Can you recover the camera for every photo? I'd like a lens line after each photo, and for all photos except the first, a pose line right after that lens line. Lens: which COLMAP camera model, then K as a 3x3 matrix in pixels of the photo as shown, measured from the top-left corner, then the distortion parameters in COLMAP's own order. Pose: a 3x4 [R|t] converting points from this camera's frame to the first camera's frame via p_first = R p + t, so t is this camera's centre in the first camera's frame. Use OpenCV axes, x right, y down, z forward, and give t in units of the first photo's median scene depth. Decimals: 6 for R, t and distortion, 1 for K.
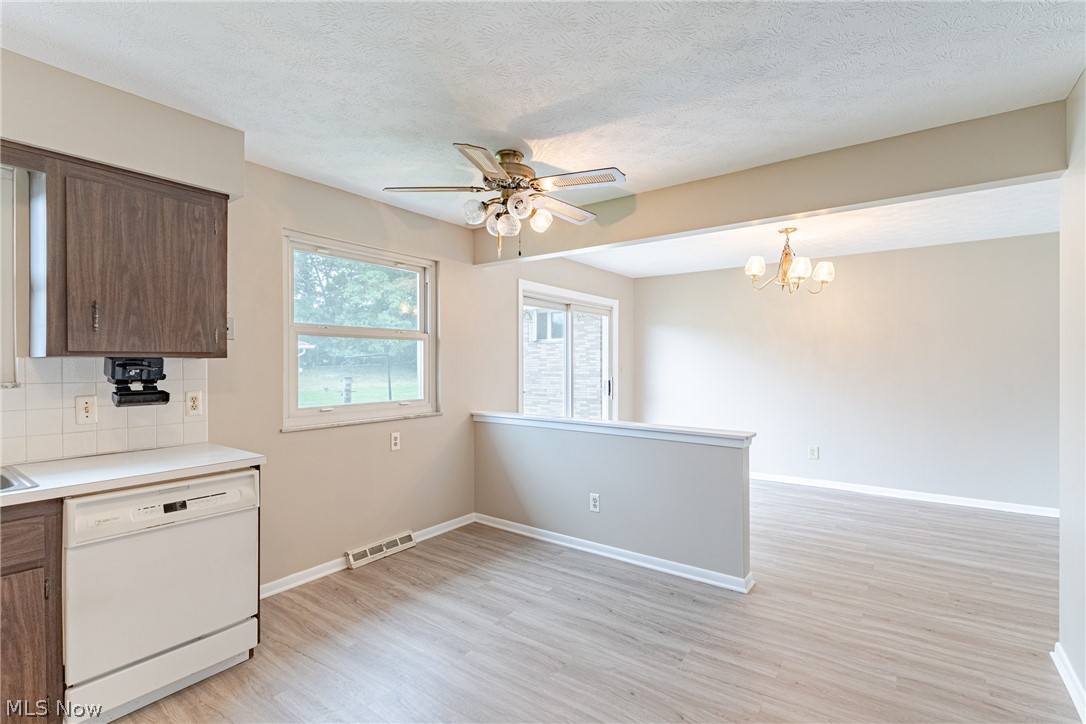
lens RADIAL K [[491.7, 0, 543.0], [0, 491.7, 362.0], [0, 0, 1]] dist [0.004579, 0.000501]
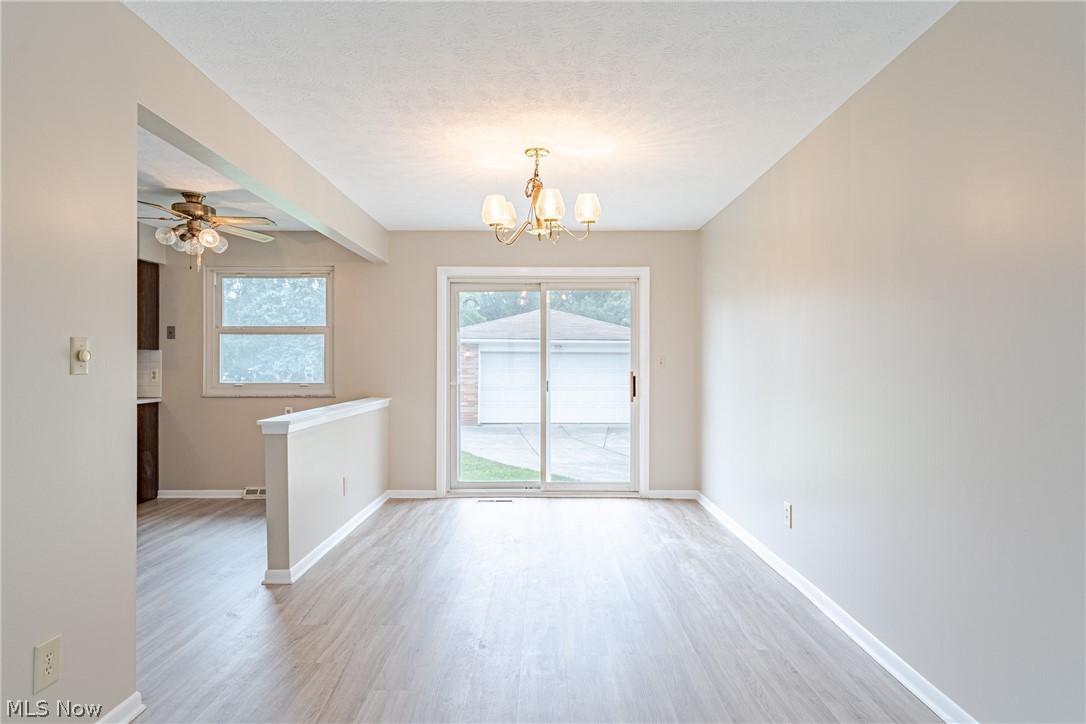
lens RADIAL K [[612.4, 0, 543.0], [0, 612.4, 362.0], [0, 0, 1]] dist [-0.000916, -0.000196]
pose [[0.598648, 0.002293, -0.801009, 1.420439], [0.001389, 0.999991, 0.003901, 0.021753], [0.801011, -0.003448, 0.598640, 0.596174]]
